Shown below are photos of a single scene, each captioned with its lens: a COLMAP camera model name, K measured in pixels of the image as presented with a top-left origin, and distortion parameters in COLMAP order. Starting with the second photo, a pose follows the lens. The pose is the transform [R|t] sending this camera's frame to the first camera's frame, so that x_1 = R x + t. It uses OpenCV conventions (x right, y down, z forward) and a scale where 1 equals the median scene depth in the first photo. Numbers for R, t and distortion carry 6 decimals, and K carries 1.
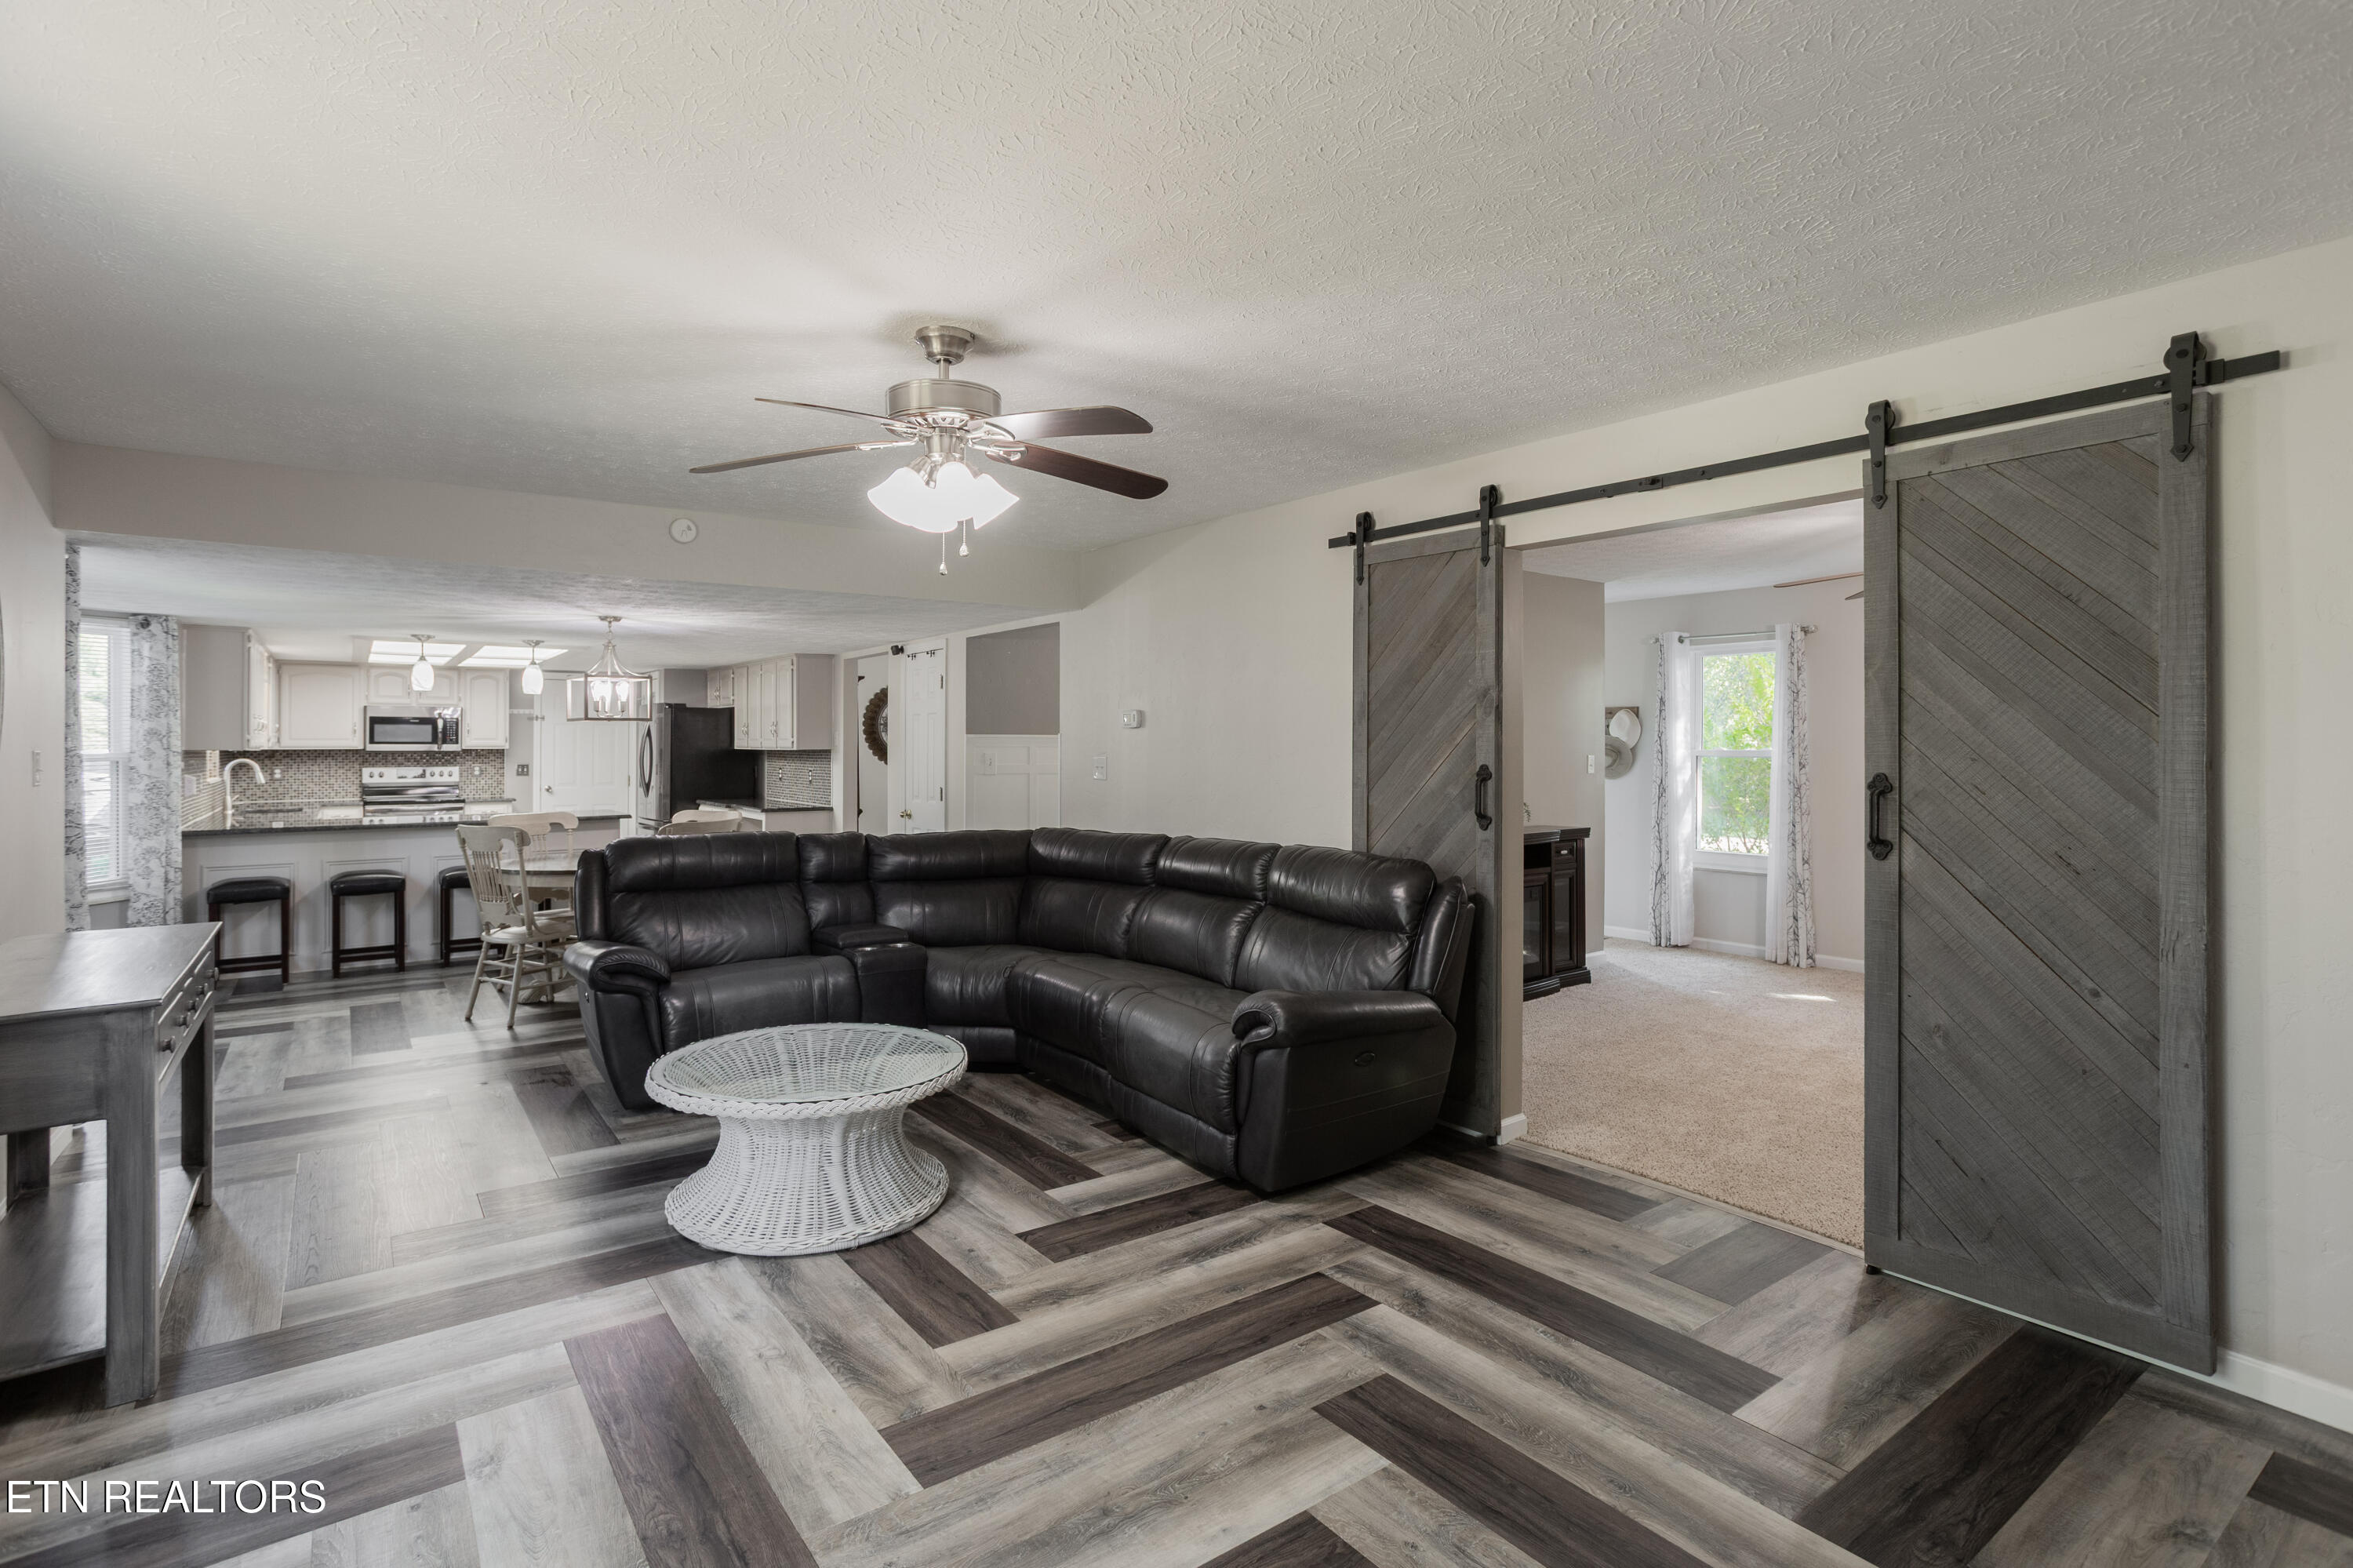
lens RADIAL K [[1149.3, 0, 1174.6], [0, 1149.3, 751.4], [0, 0, 1]] dist [-0.053462, 0.033469]
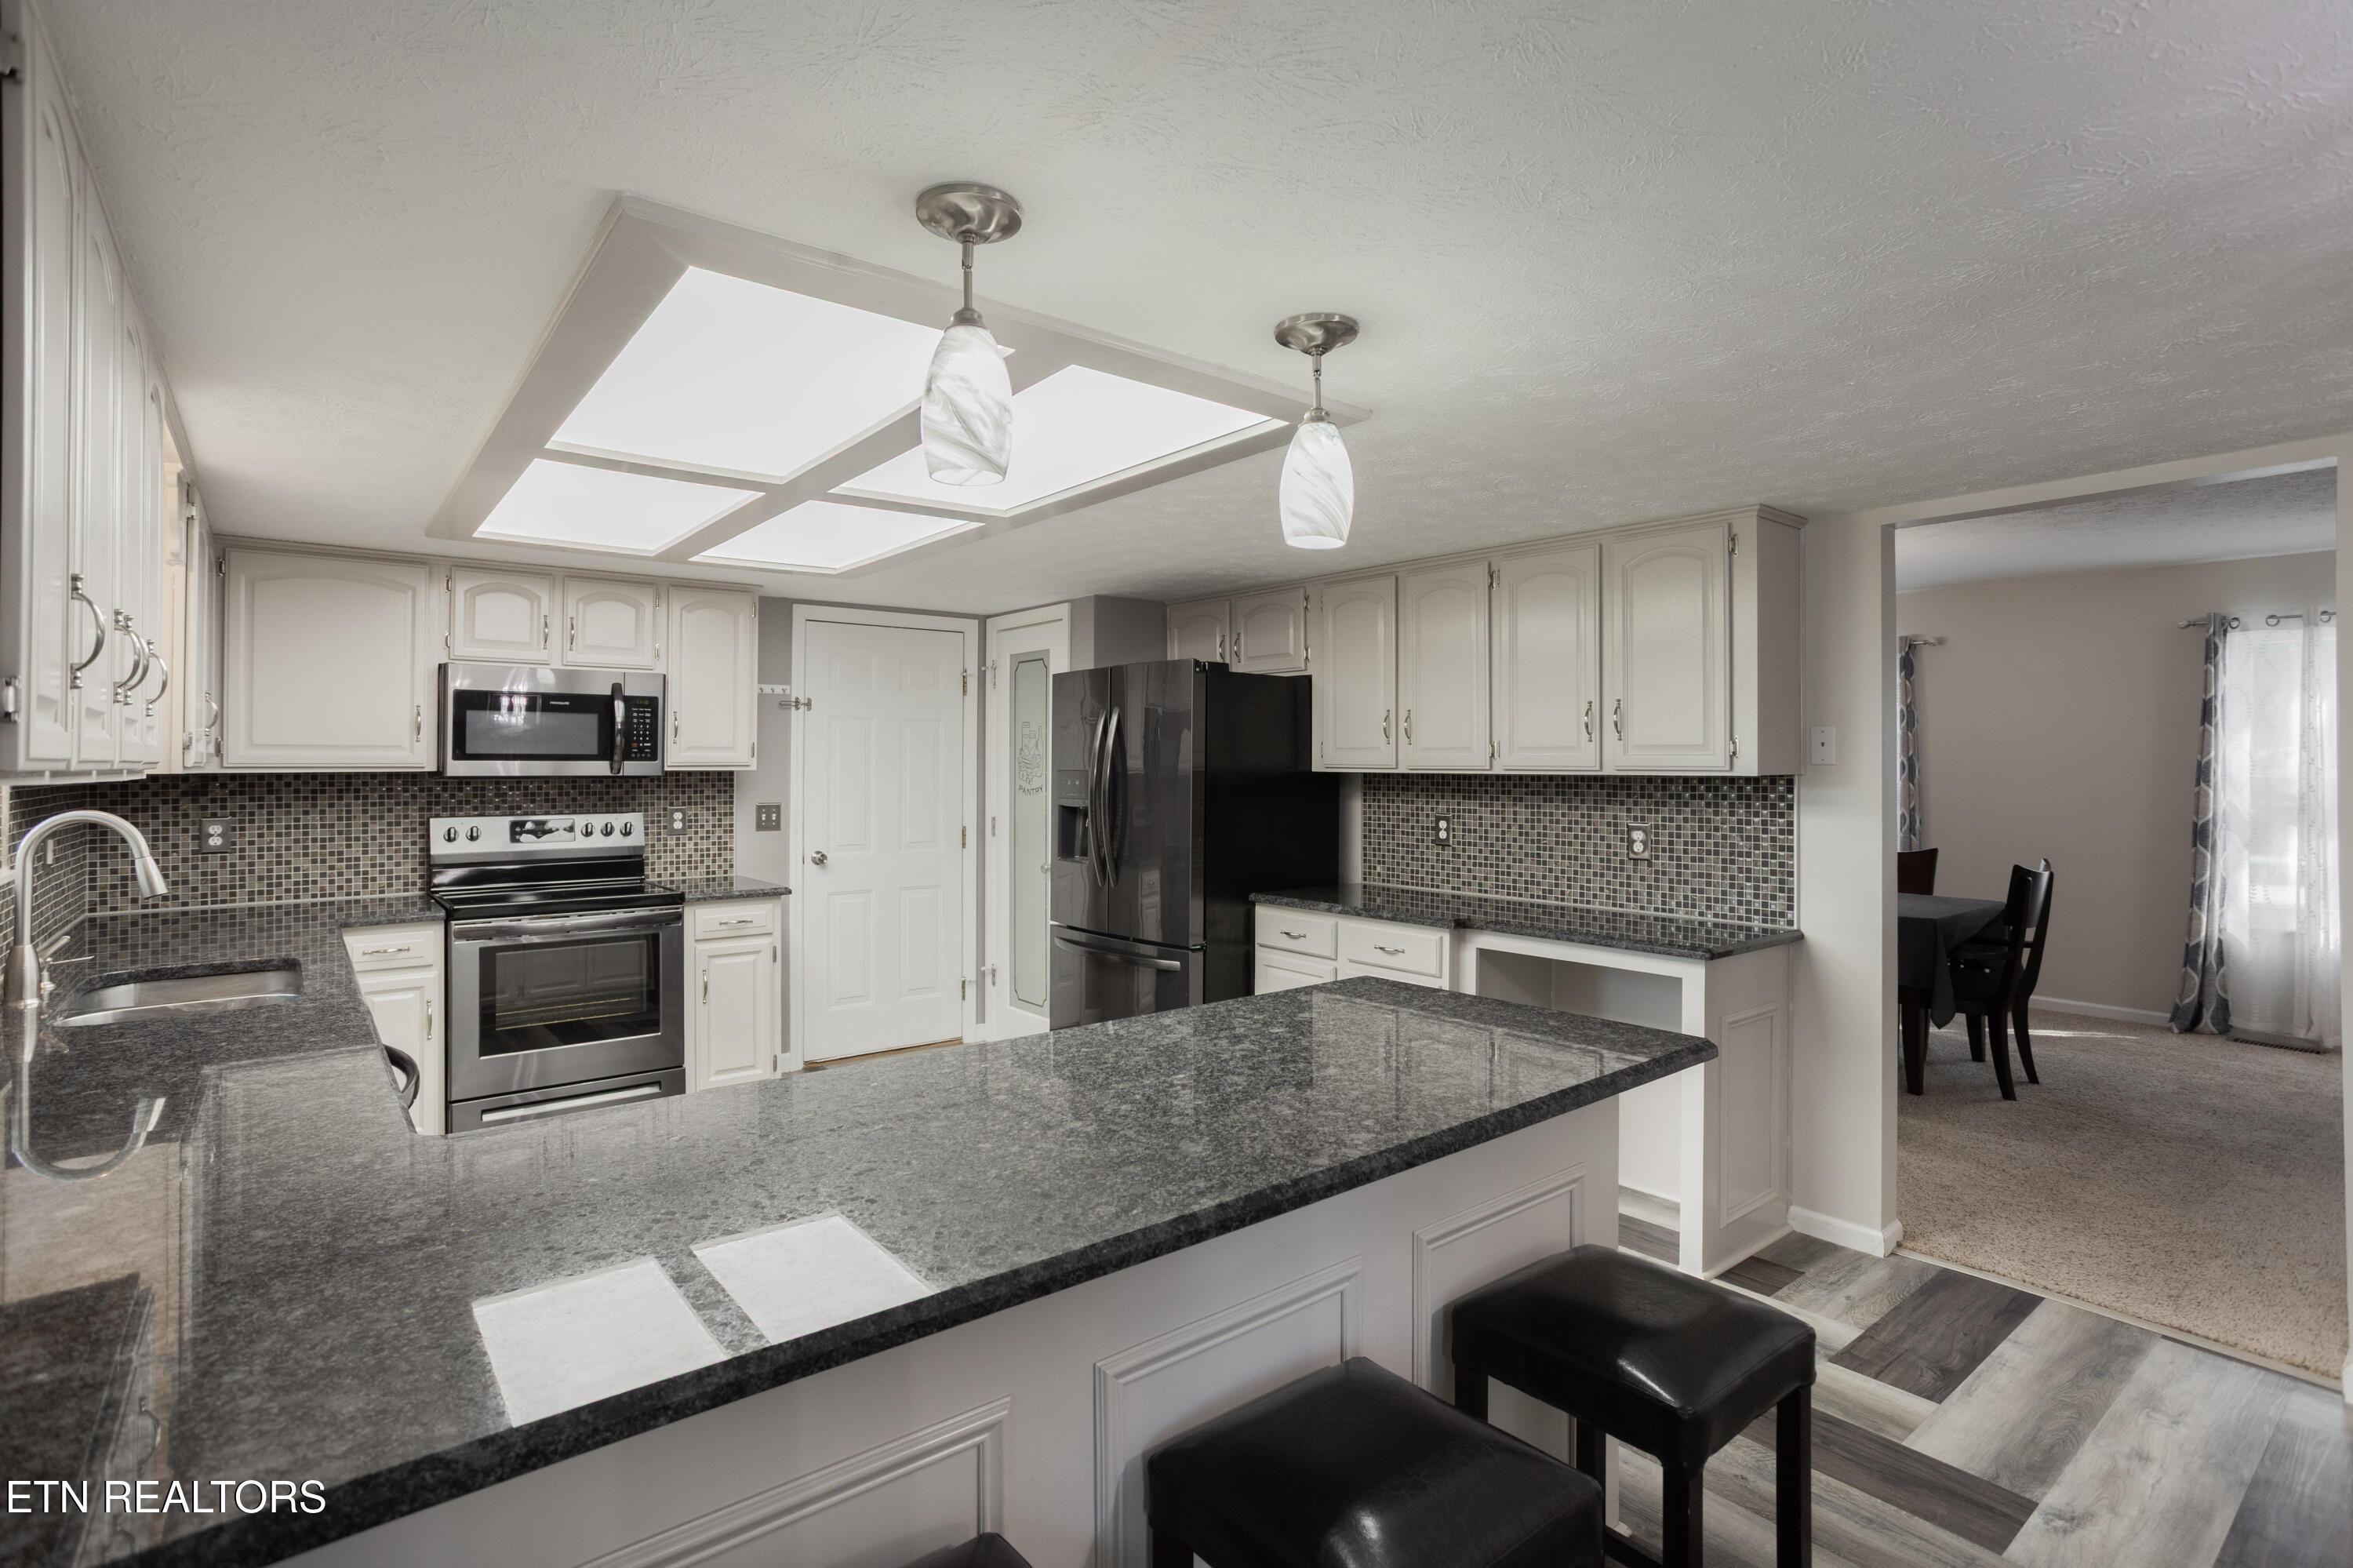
lens RADIAL K [[1141.0, 0, 1164.0], [0, 1141.0, 764.5], [0, 0, 1]] dist [-0.058190, 0.038772]
pose [[0.999540, 0.000700, 0.030319, -1.315506], [-0.000554, 0.999988, -0.004831, -0.008356], [-0.030322, 0.004812, 0.999529, 1.652438]]
